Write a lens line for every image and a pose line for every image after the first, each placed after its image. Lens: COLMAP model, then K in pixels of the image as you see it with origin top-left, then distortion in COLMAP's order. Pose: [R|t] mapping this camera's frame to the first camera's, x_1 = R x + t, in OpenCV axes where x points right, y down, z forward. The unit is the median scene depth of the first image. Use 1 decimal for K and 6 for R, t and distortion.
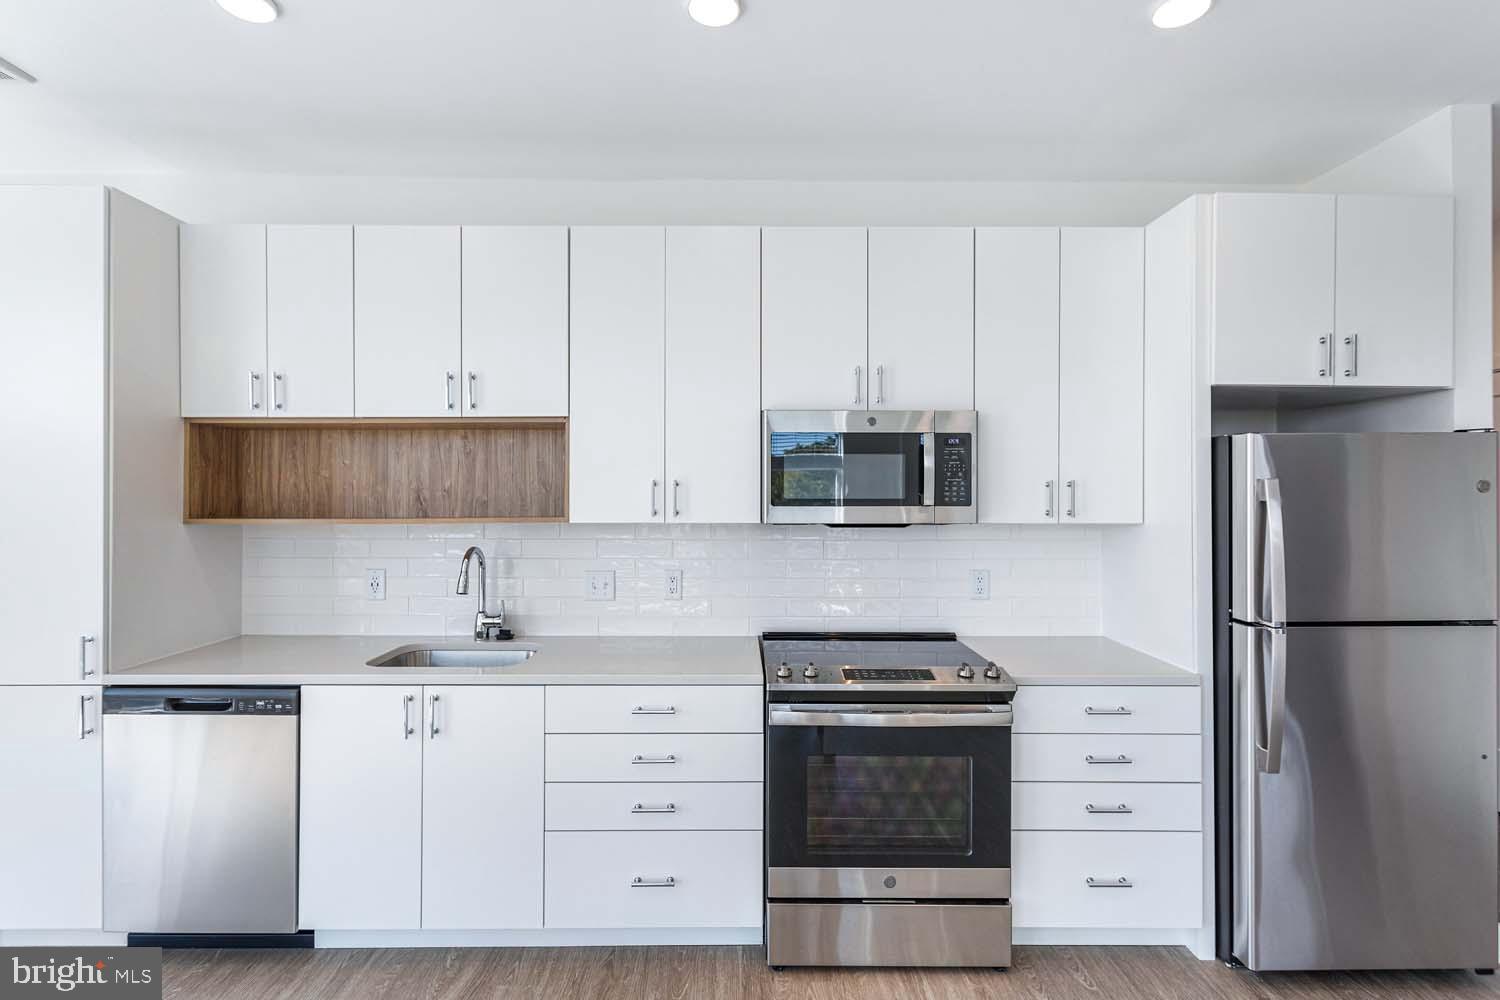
lens RADIAL K [[729.8, 0, 753.6], [0, 729.8, 486.8], [0, 0, 1]] dist [0.002349, 0.000749]
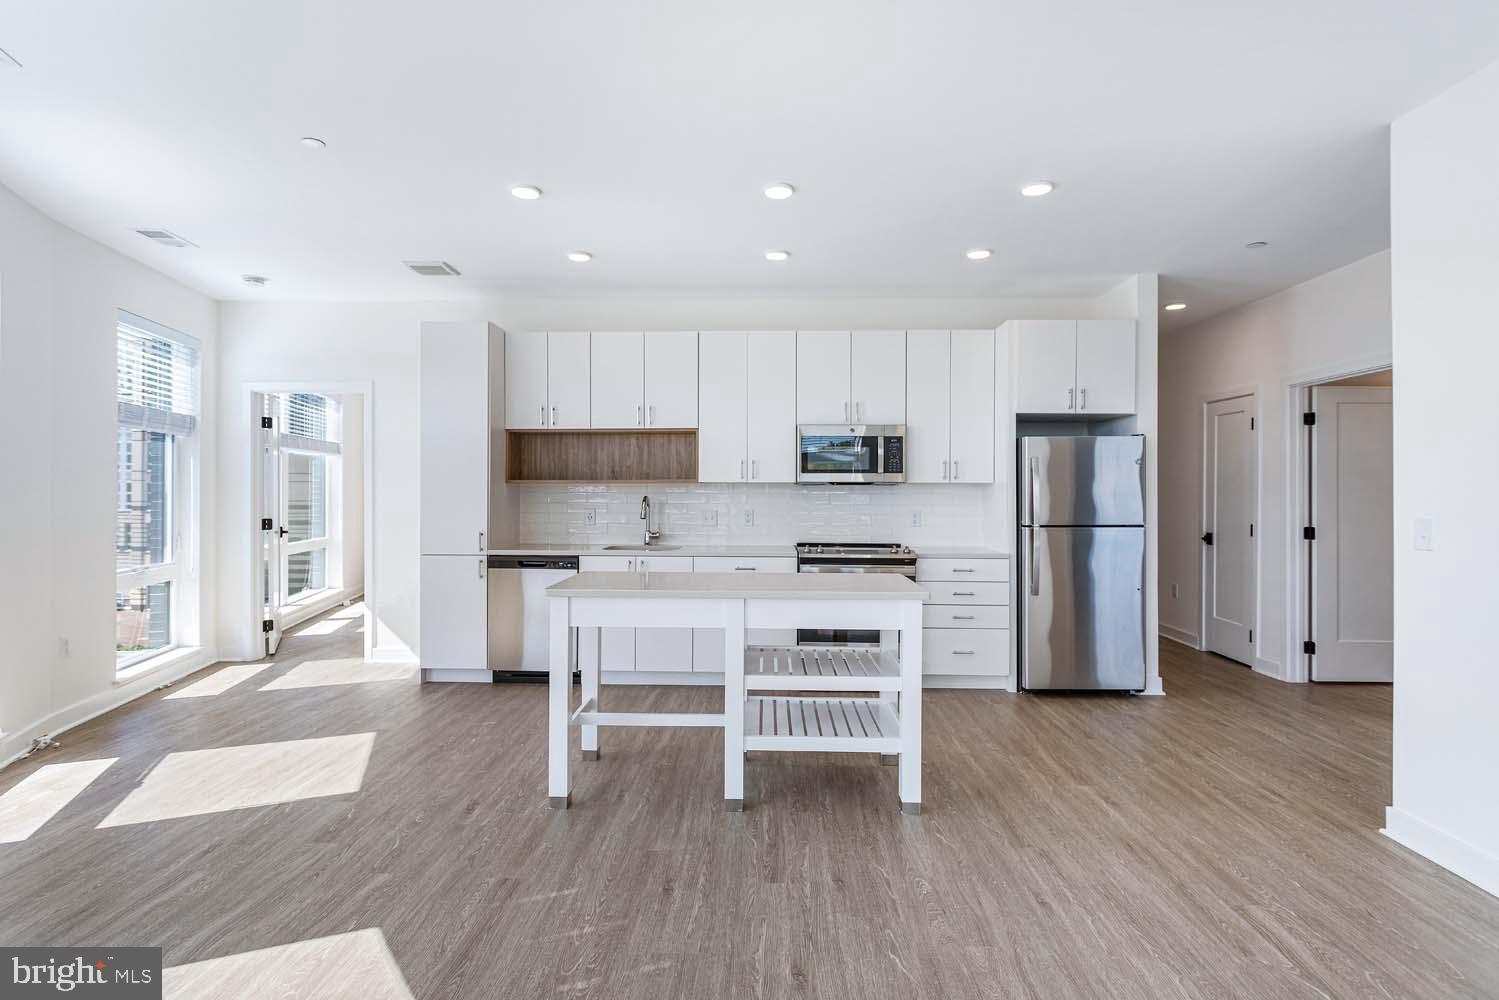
lens RADIAL K [[729.3, 0, 753.1], [0, 729.3, 486.8], [0, 0, 1]] dist [0.002349, 0.000749]
pose [[0.998952, 0.001837, -0.045724, -0.015747], [-0.001829, 0.999998, 0.000218, 0.062412], [0.045724, -0.000134, 0.998954, -0.978396]]
